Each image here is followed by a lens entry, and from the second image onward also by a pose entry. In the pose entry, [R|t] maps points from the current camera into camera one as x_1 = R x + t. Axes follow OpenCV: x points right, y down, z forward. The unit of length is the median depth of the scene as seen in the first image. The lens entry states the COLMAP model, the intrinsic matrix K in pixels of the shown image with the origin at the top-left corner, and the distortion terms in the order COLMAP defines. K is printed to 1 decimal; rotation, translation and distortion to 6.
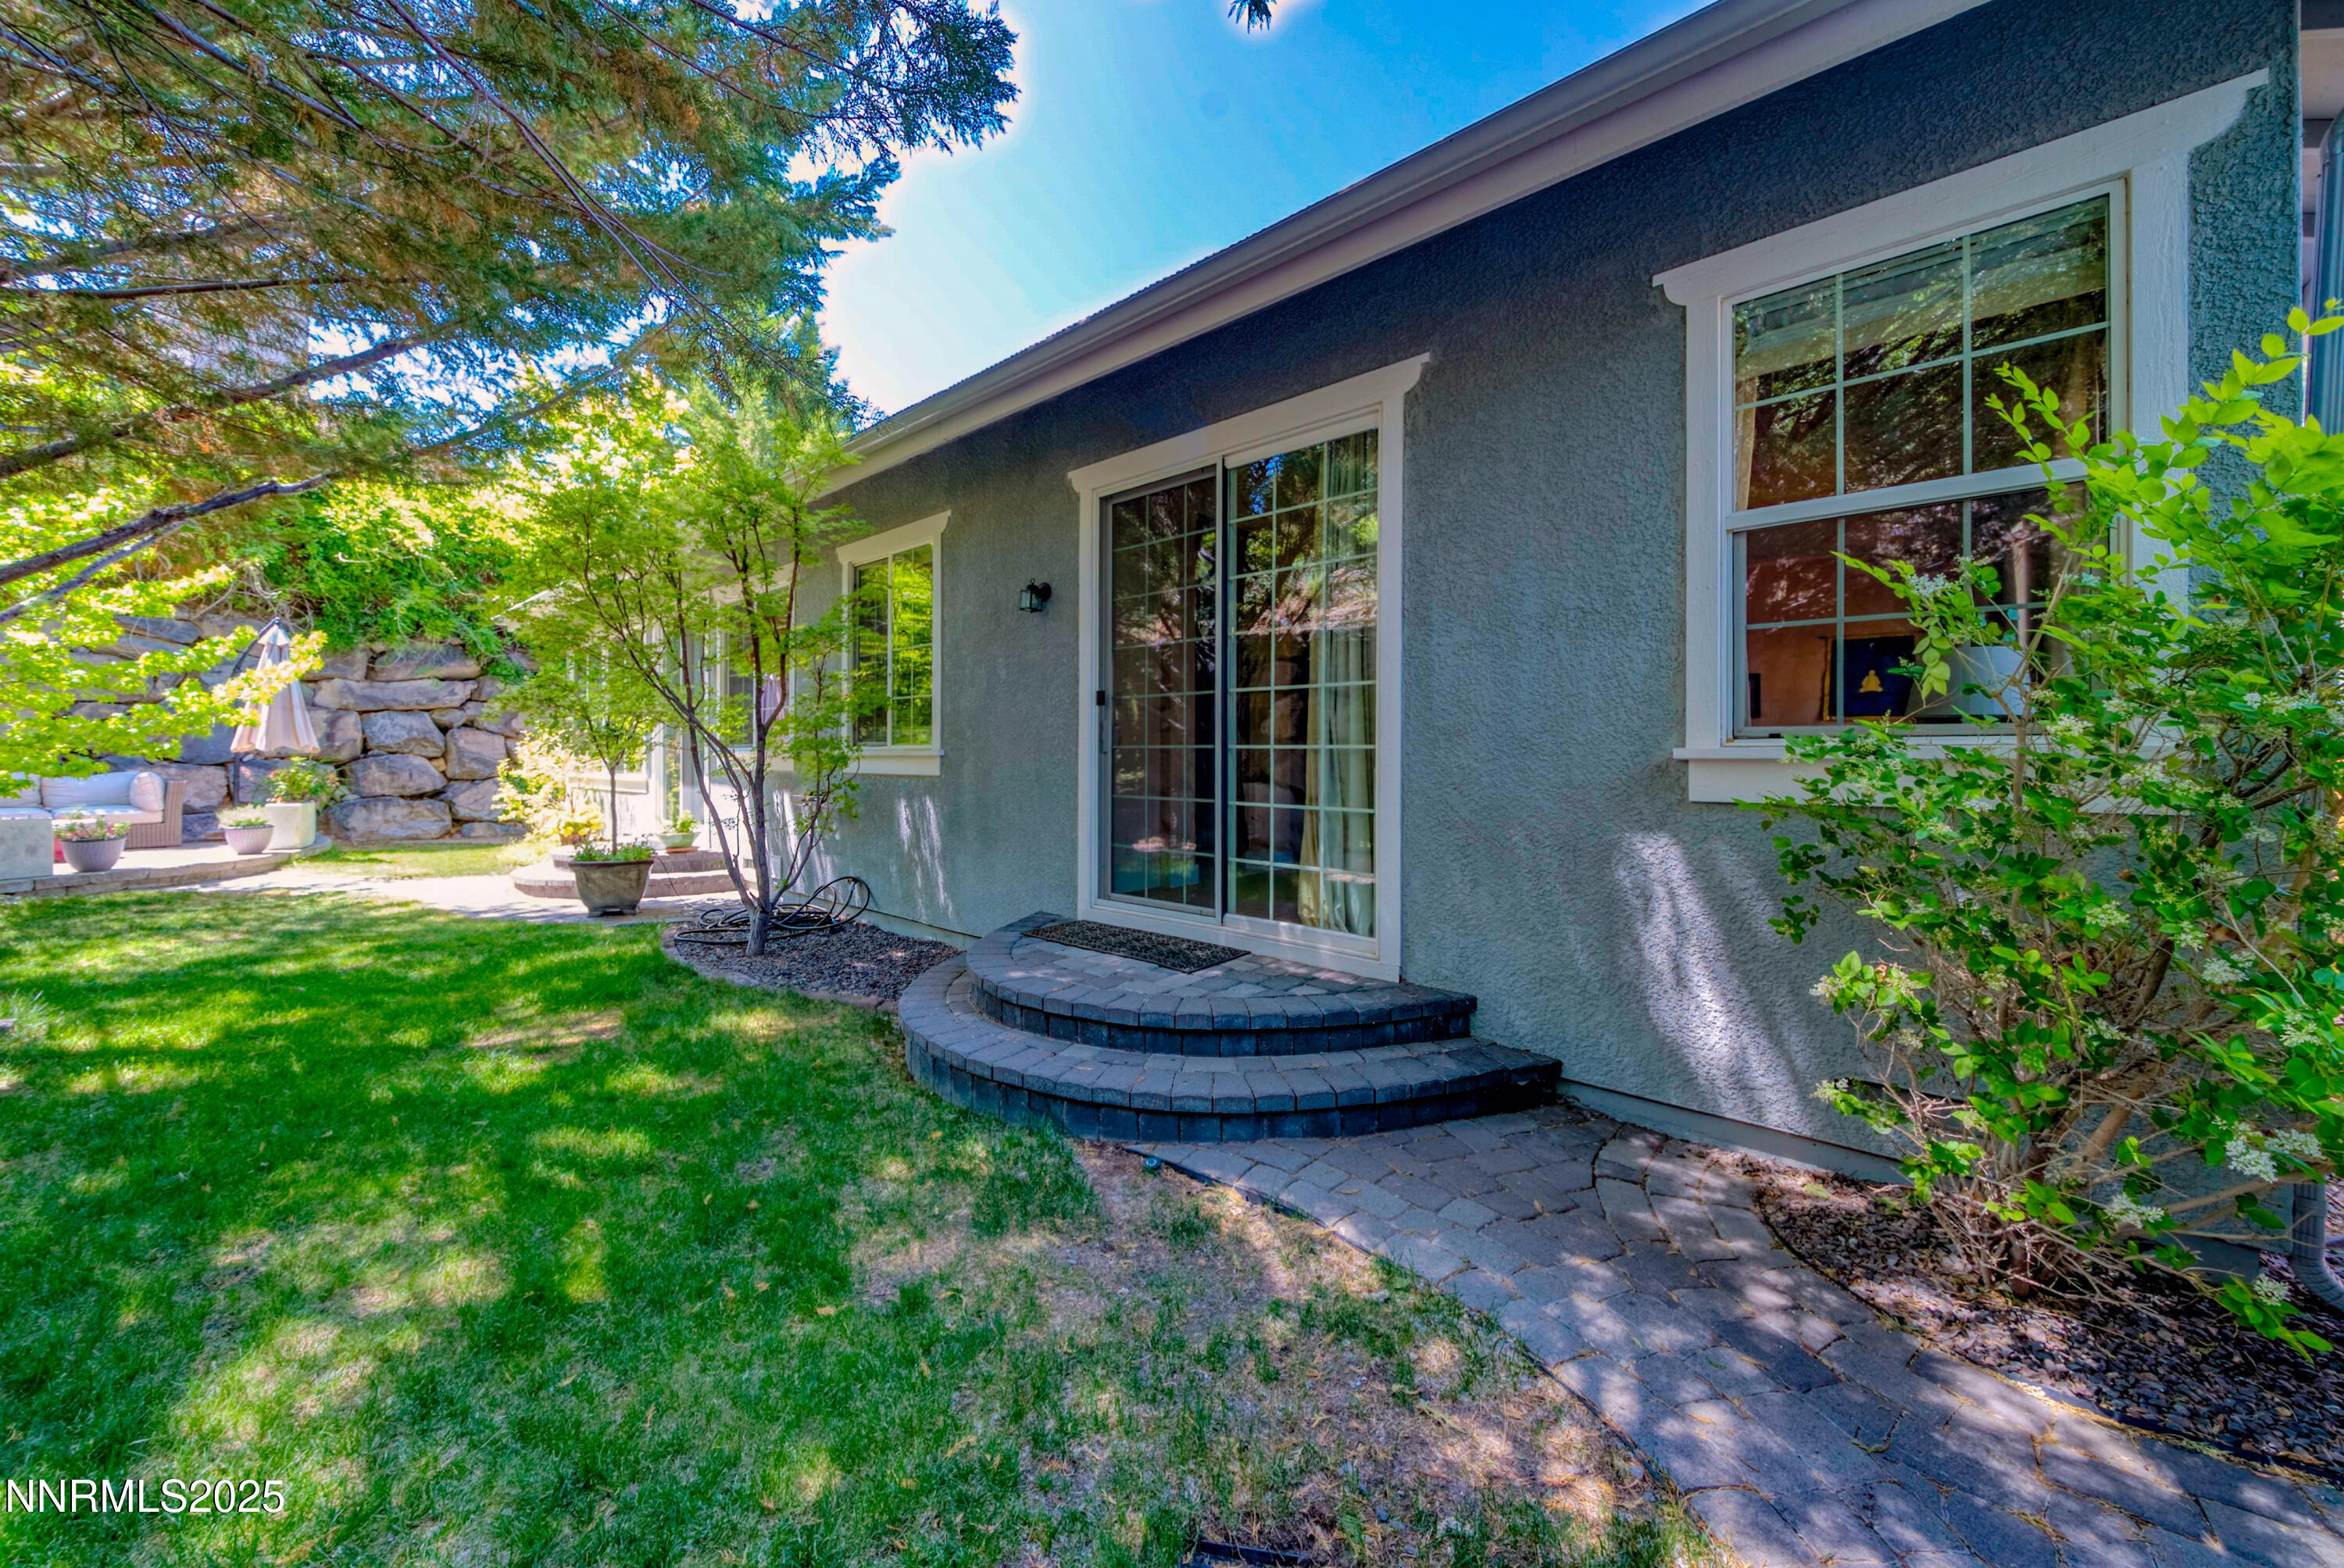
lens RADIAL K [[821.5, 0, 1174.1], [0, 821.5, 770.1], [0, 0, 1]] dist [-0.000019, -0.000007]
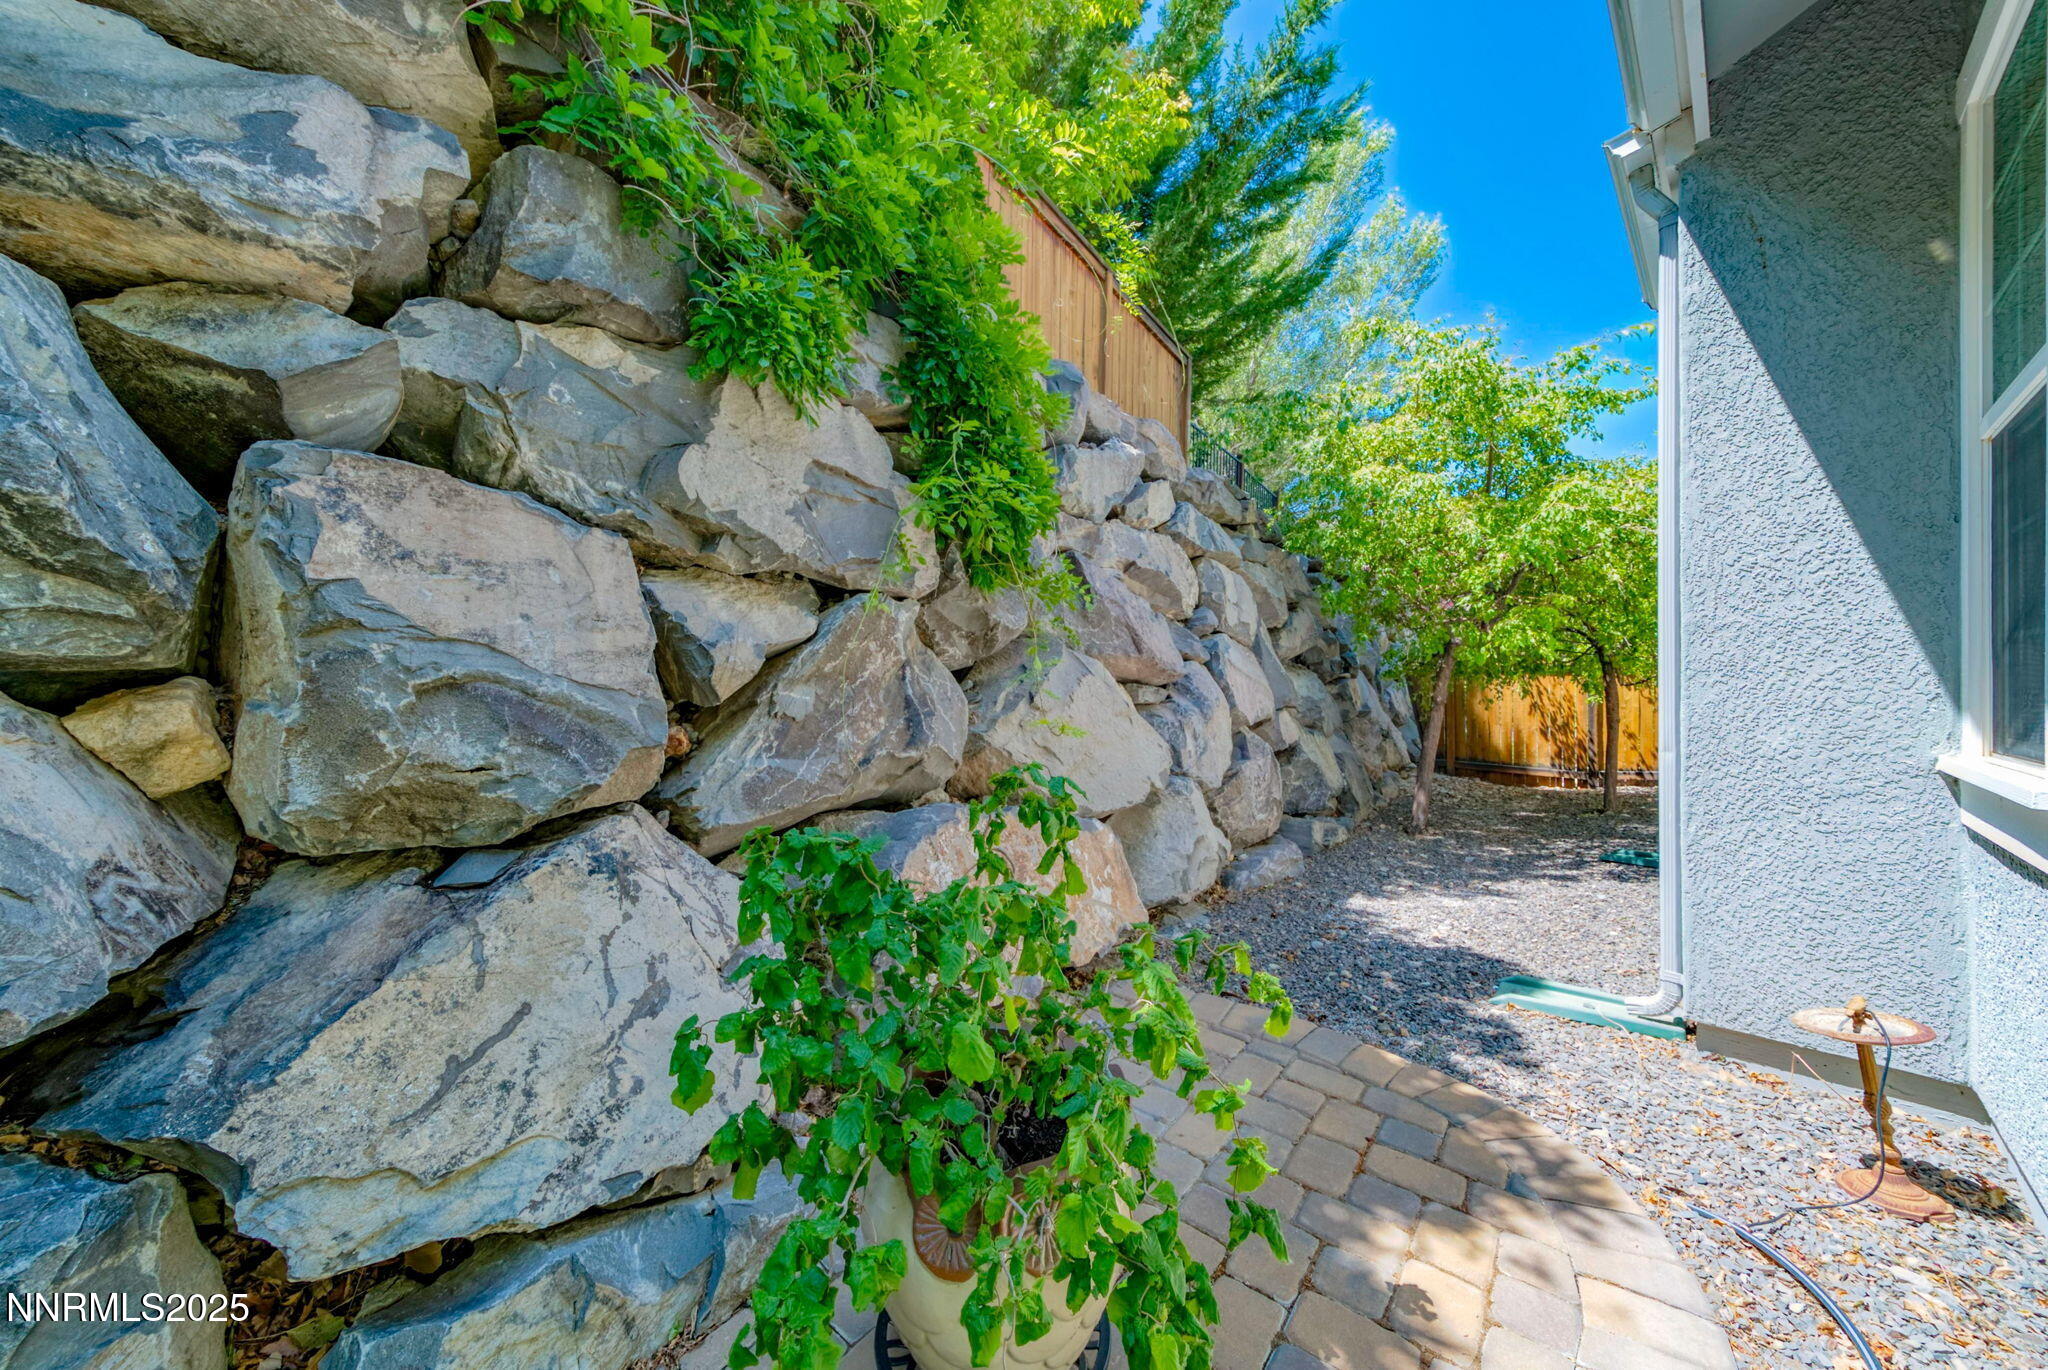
lens RADIAL K [[713.6, 0, 1024.2], [0, 713.6, 684.0], [0, 0, 1]] dist [0.000535, 0.000032]
pose [[0.997197, -0.001889, -0.074798, -1.455966], [0.001857, 0.999998, -0.000505, -0.025890], [0.074799, 0.000365, 0.997199, 1.728246]]
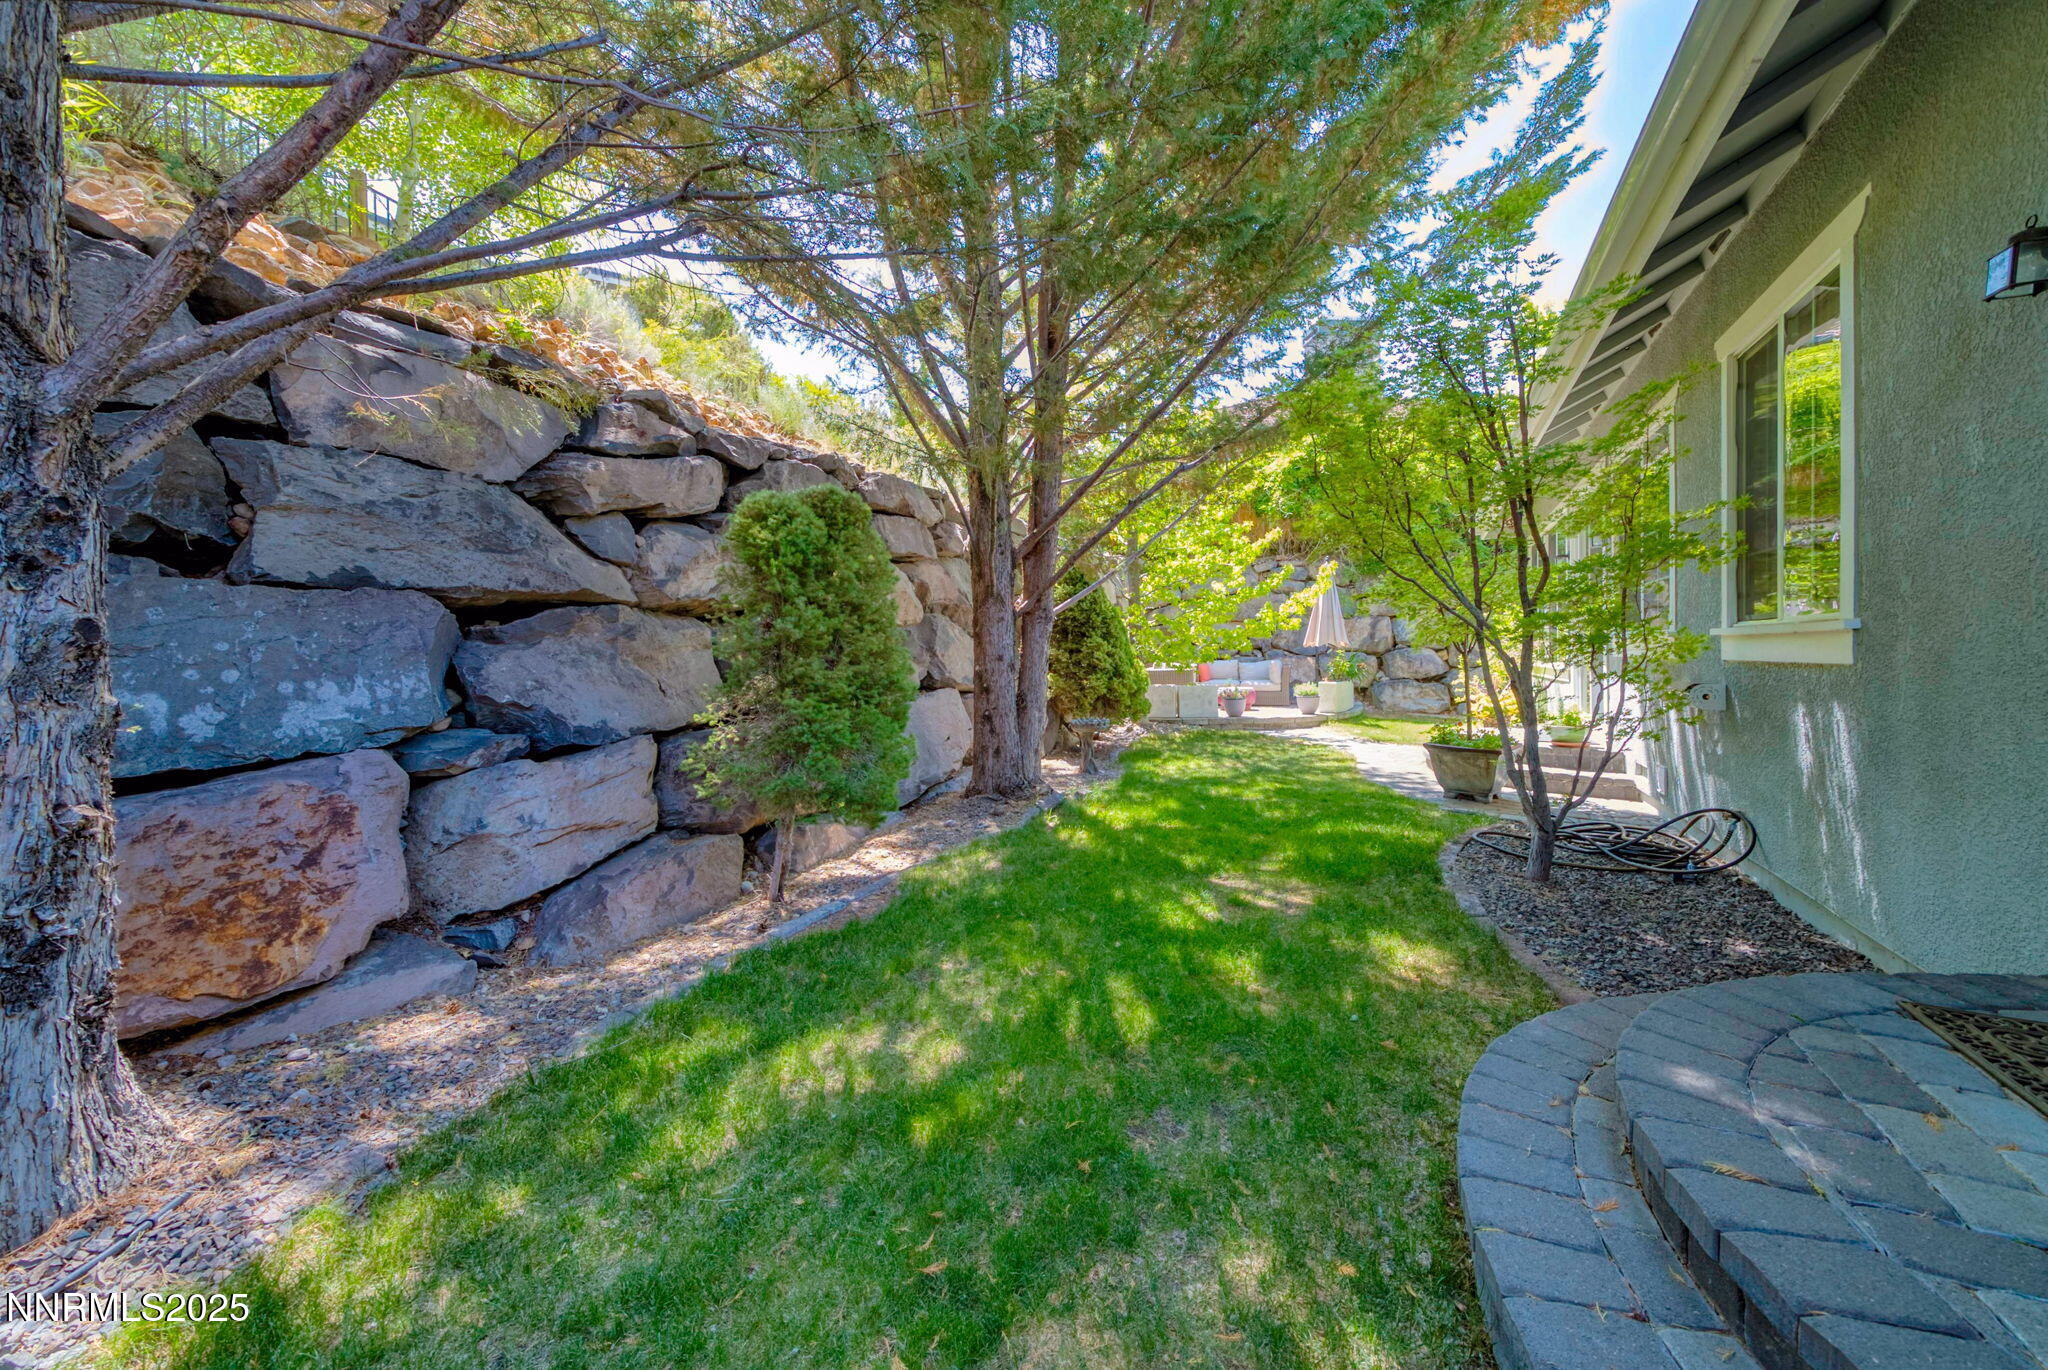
lens RADIAL K [[713.6, 0, 1026.2], [0, 713.6, 678.0], [0, 0, 1]] dist [0.000535, 0.000032]
pose [[0.217530, 0.026471, -0.975695, 0.060379], [-0.004039, 0.999648, 0.026220, 0.004095], [0.976045, -0.001762, 0.217561, 0.274645]]
